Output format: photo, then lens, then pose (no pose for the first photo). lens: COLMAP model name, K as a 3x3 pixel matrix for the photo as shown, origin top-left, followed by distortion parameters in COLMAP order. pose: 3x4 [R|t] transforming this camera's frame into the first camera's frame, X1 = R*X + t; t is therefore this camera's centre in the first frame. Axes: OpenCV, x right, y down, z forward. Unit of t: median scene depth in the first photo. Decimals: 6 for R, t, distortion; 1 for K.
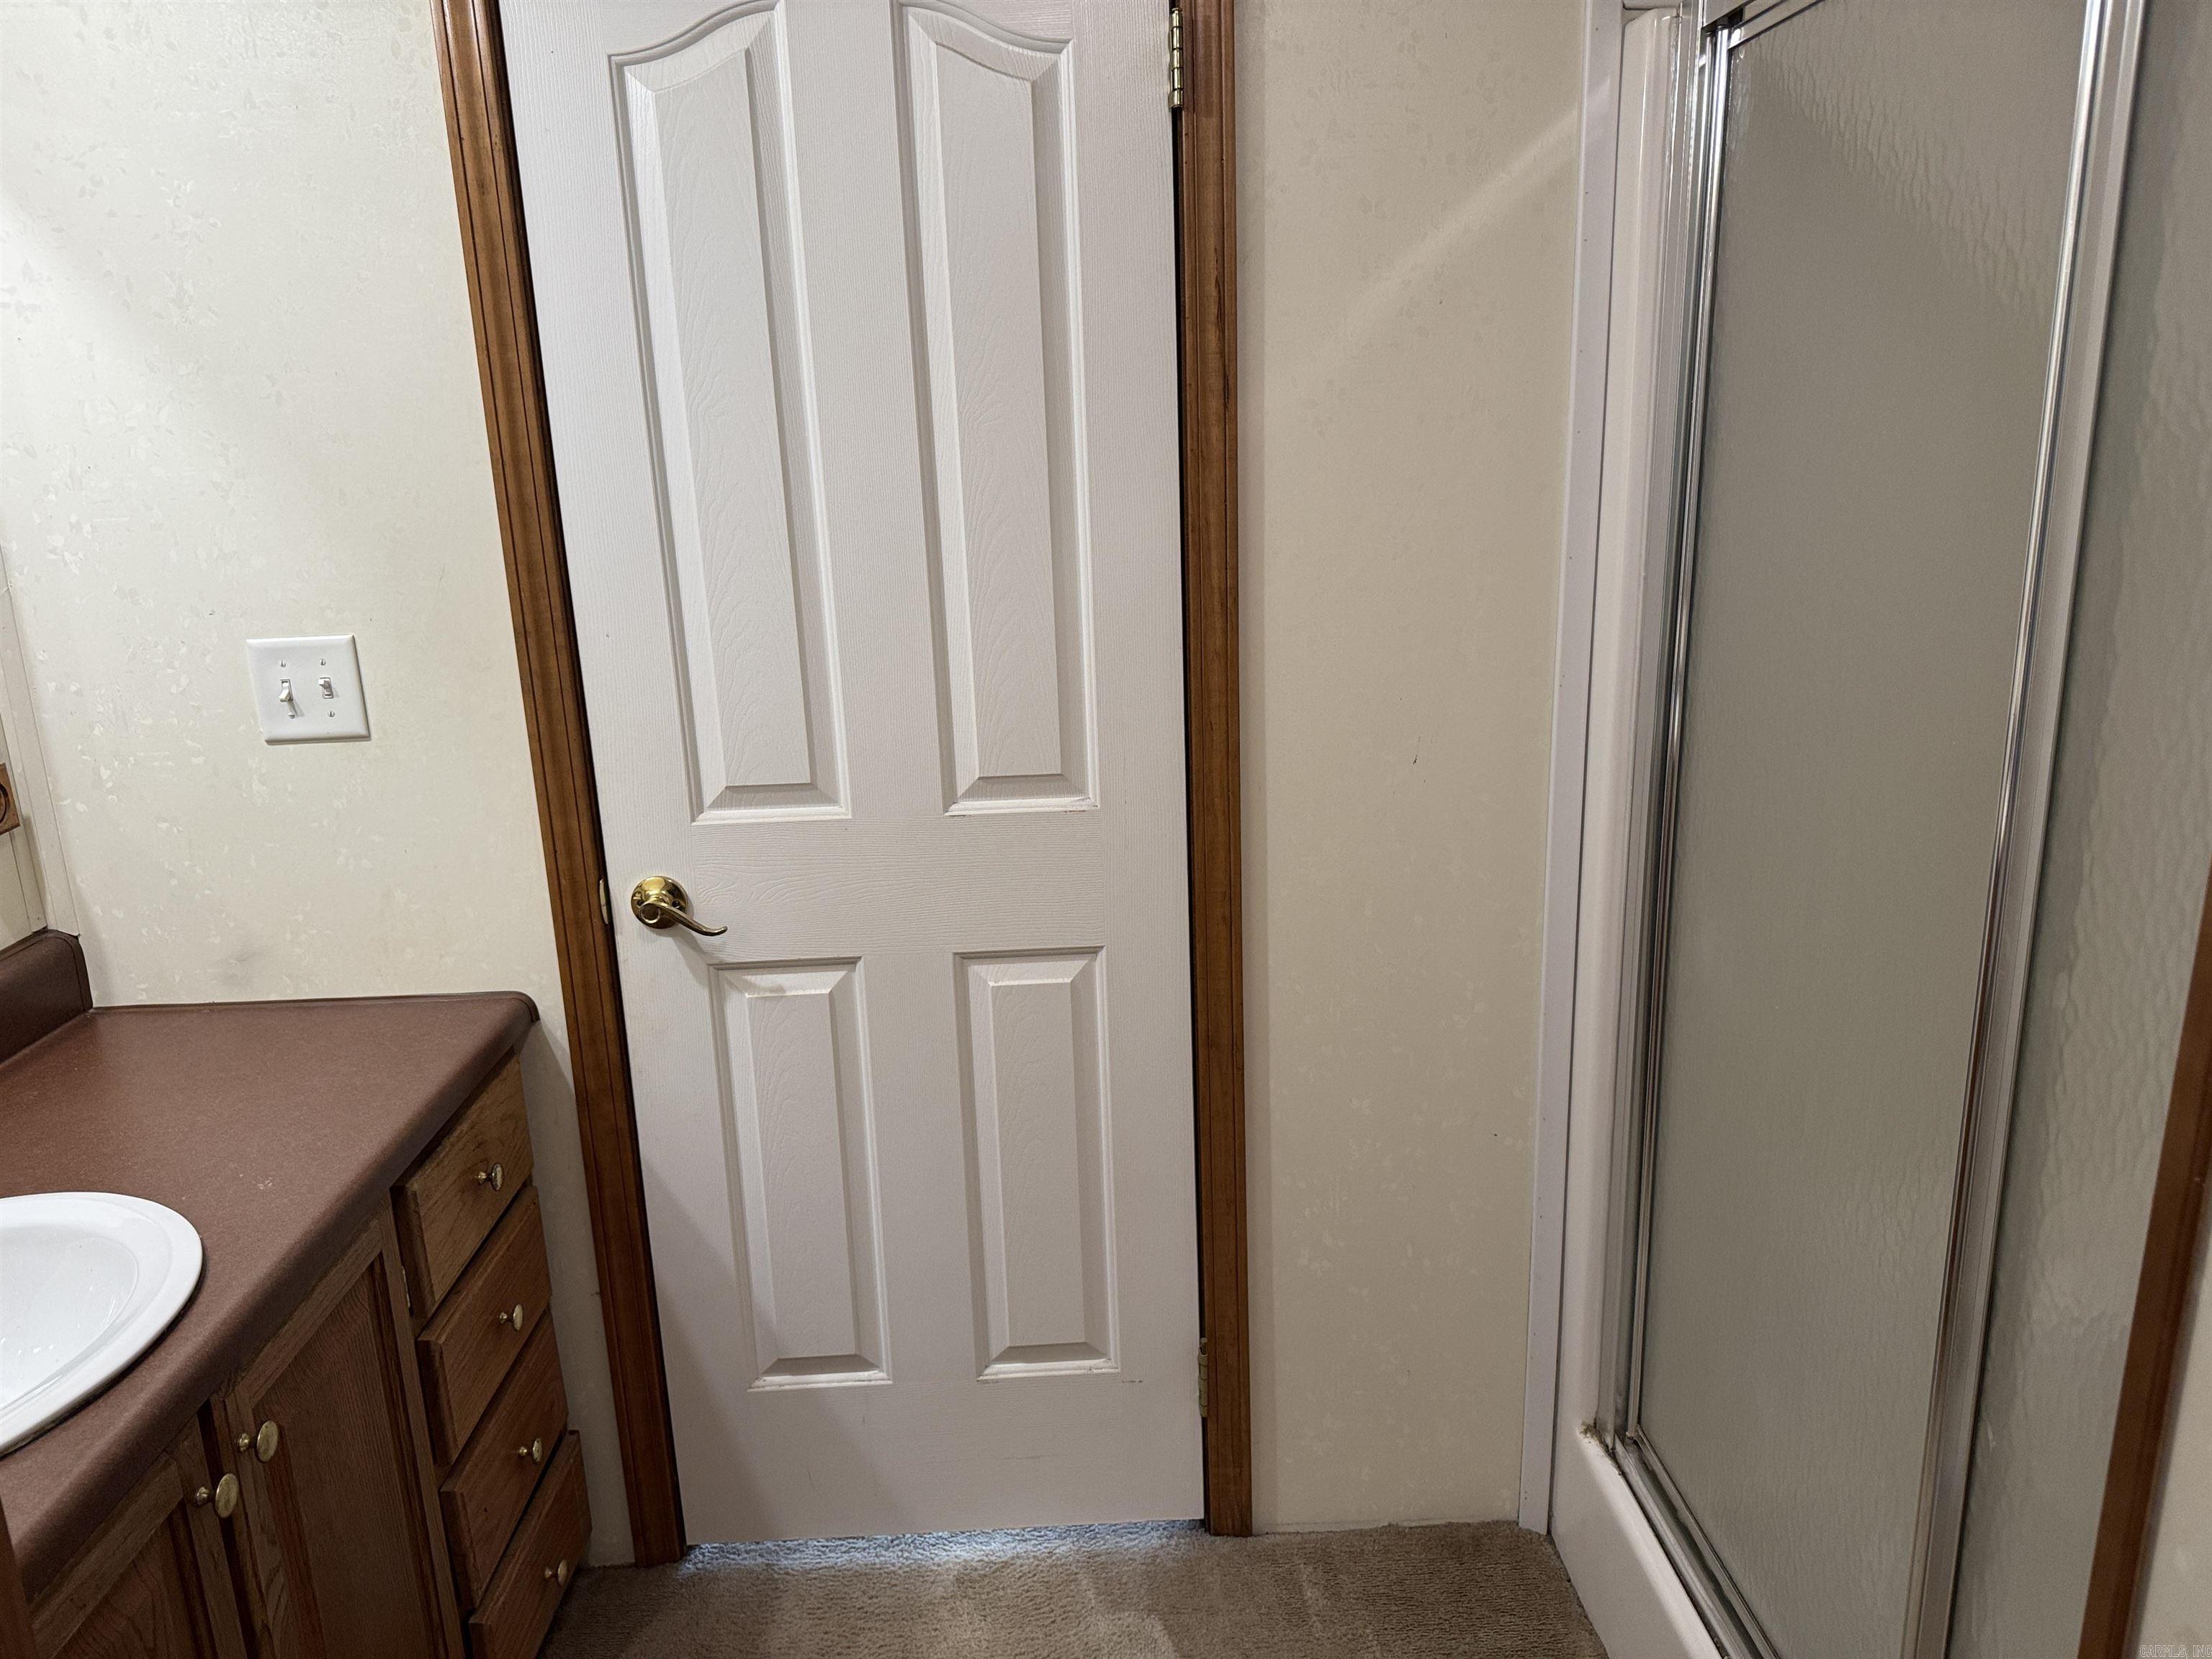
lens RADIAL K [[1565.1, 0, 1110.8], [0, 1565.1, 829.3], [0, 0, 1]] dist [0.056015, -0.077737]
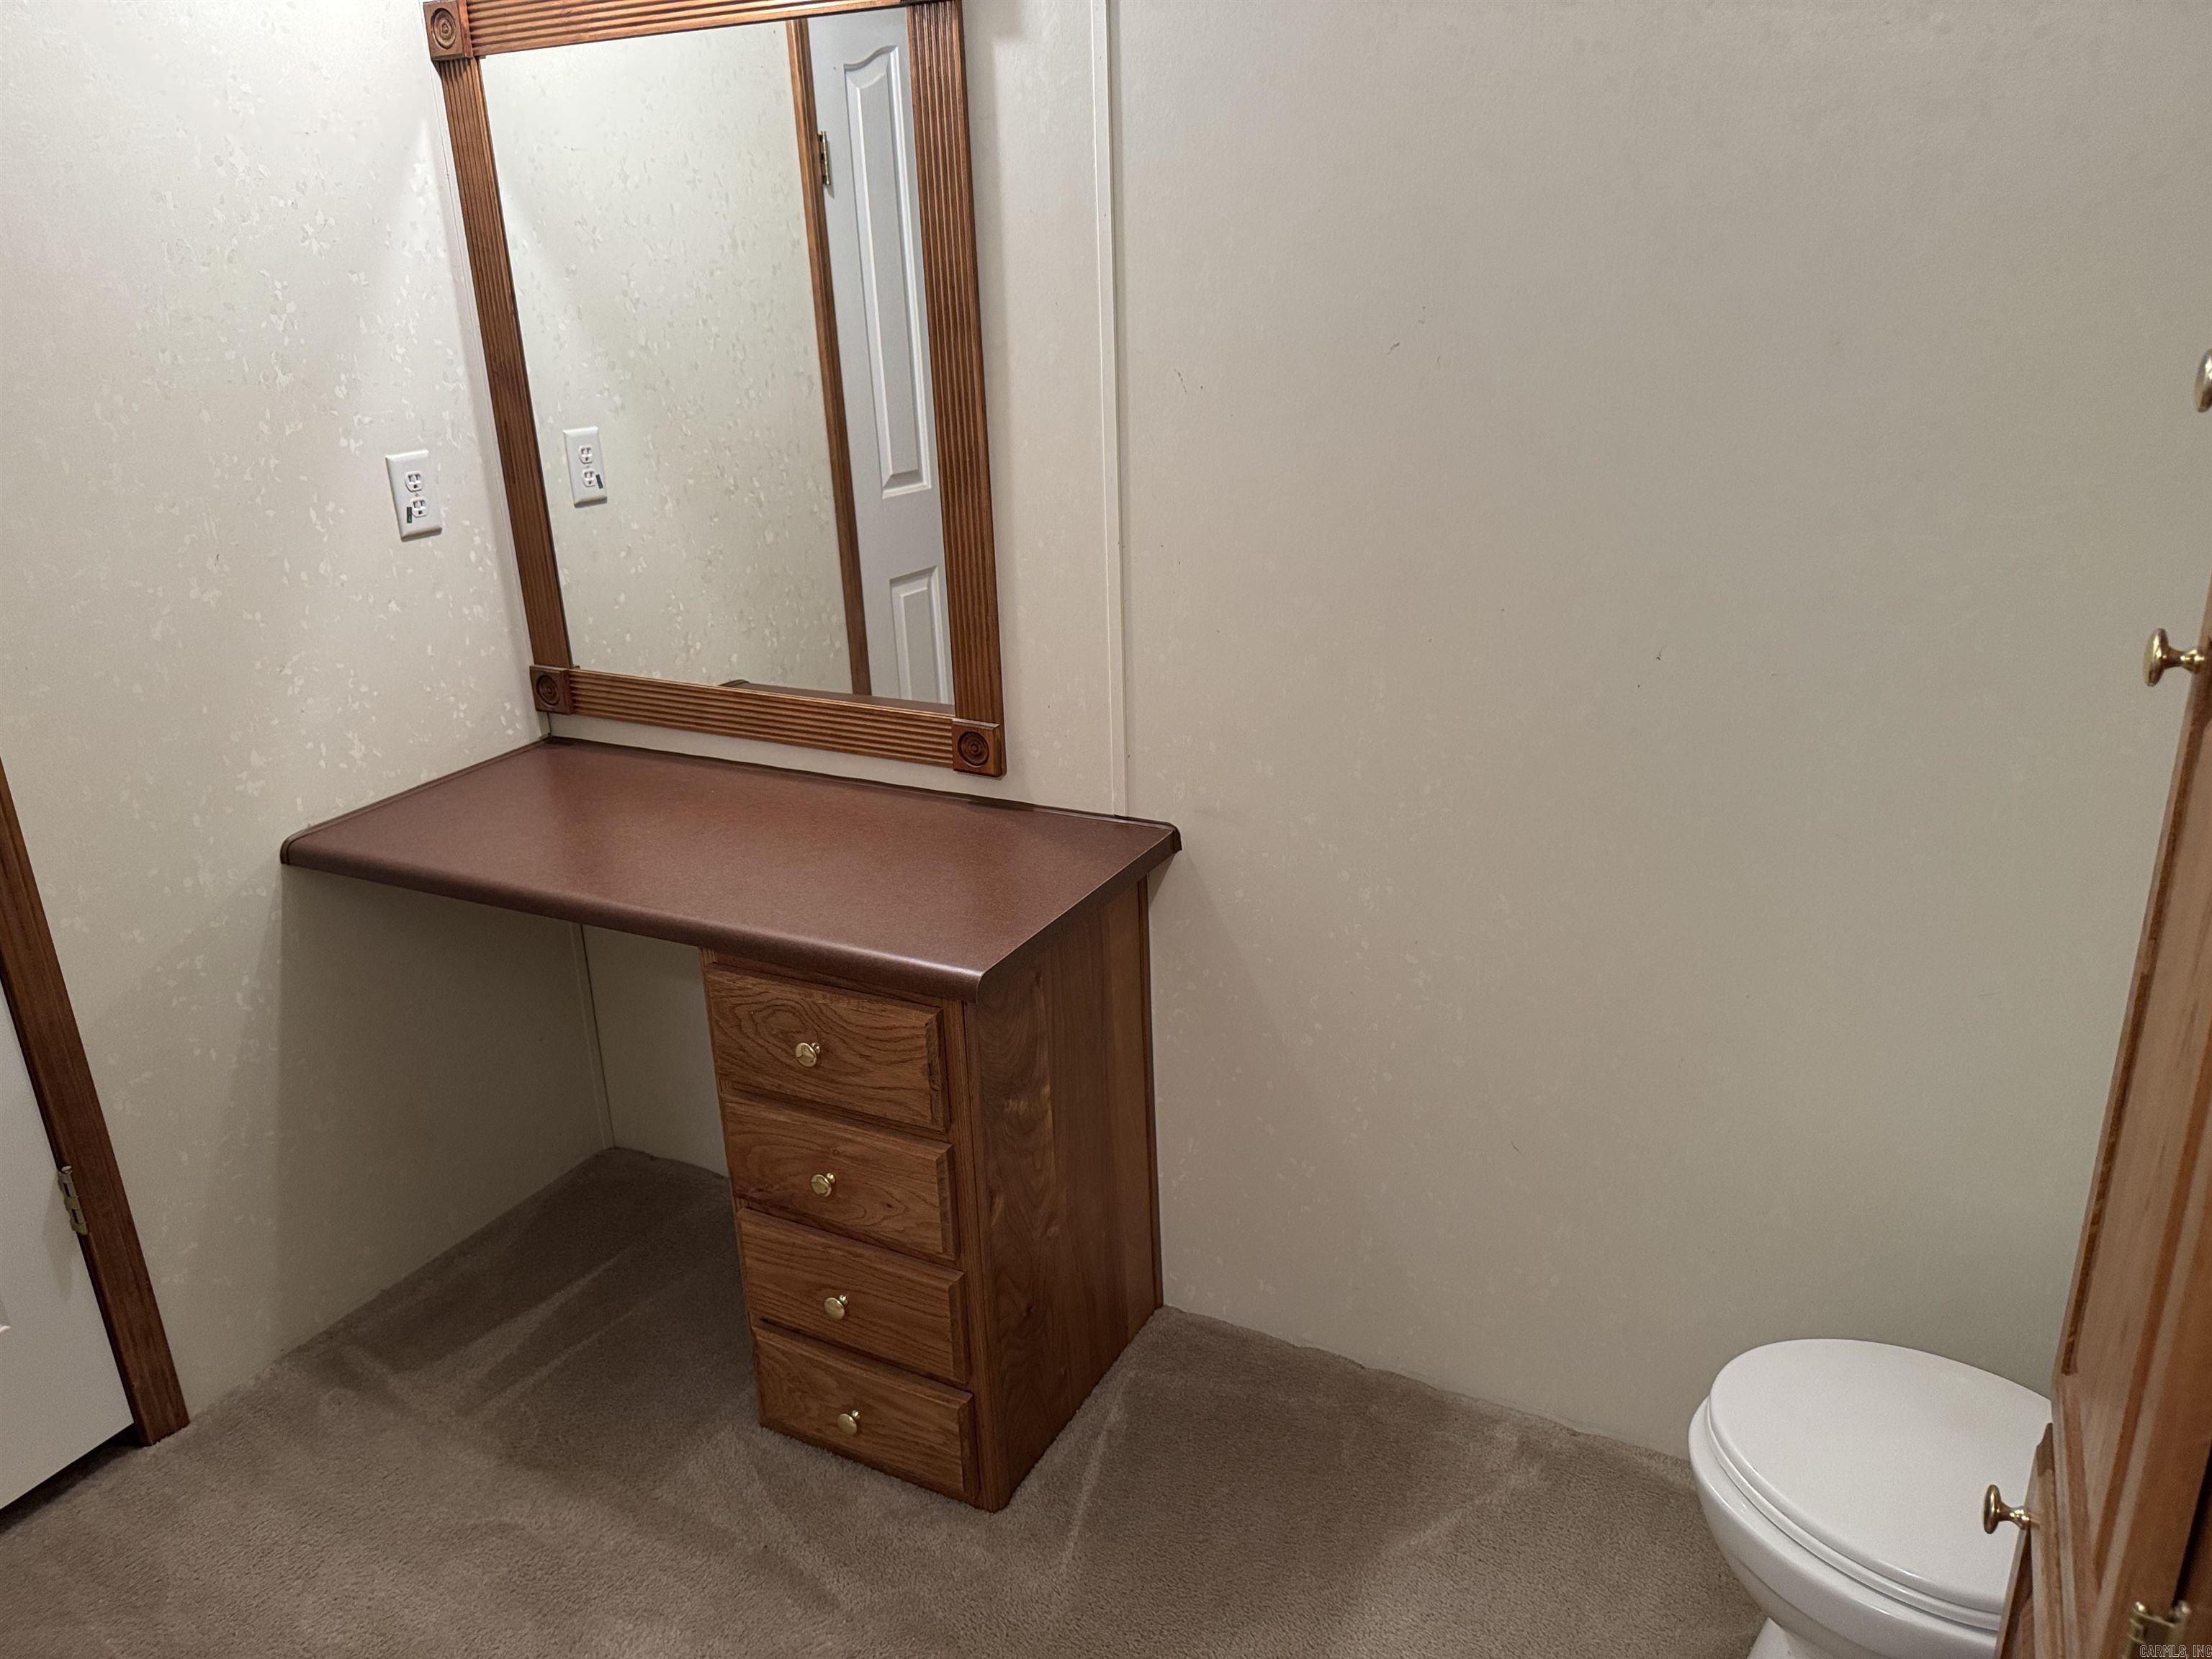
lens RADIAL K [[1565.1, 0, 1103.8], [0, 1565.1, 825.5], [0, 0, 1]] dist [0.056015, -0.077737]
pose [[0.501998, -0.290161, 0.814742, -1.543402], [0.241978, 0.951540, 0.189787, 0.065428], [-0.830328, 0.101876, 0.547884, -0.153744]]
